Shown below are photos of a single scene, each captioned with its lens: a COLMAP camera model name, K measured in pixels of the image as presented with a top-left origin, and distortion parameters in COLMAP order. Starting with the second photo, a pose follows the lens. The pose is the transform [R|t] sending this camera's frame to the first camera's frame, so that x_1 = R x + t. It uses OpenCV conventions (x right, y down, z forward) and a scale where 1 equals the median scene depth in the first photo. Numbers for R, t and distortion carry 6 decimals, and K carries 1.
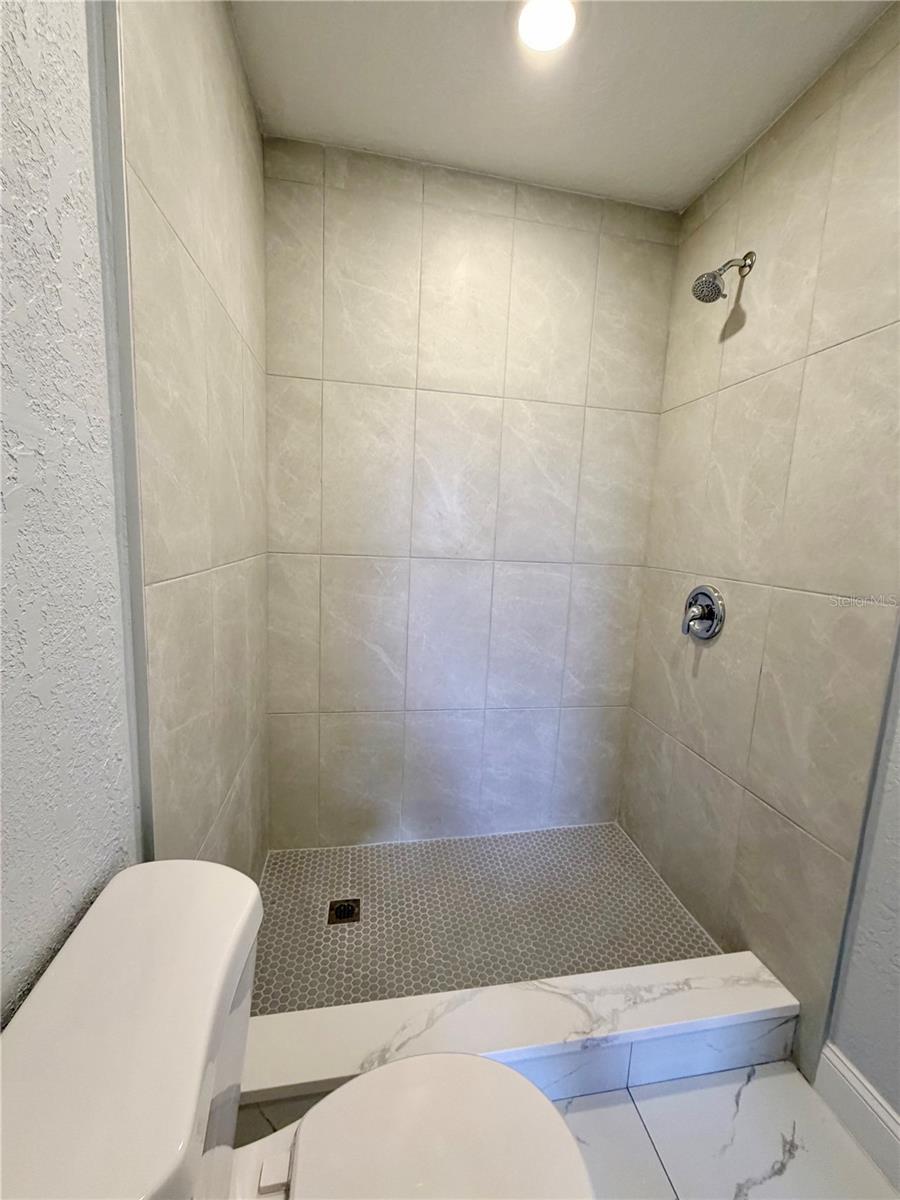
lens RADIAL K [[477.7, 0, 450.6], [0, 477.7, 597.6], [0, 0, 1]] dist [0.000396, 0.000494]
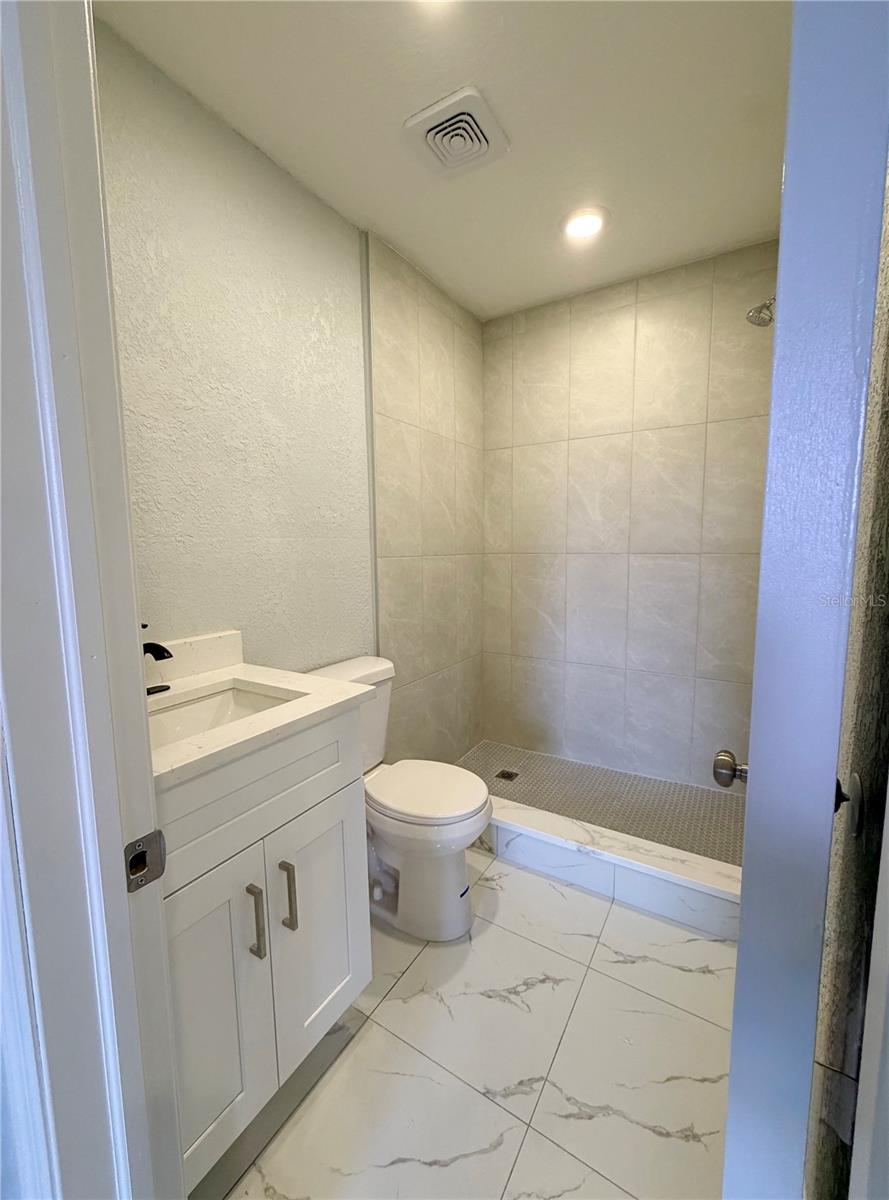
lens RADIAL K [[477.7, 0, 450.6], [0, 477.7, 597.9], [0, 0, 1]] dist [0.000396, 0.000494]
pose [[0.745735, 0.018457, -0.665987, 0.622810], [-0.049250, 0.998408, -0.027478, 0.108134], [0.664420, 0.053291, 0.745457, -0.311426]]
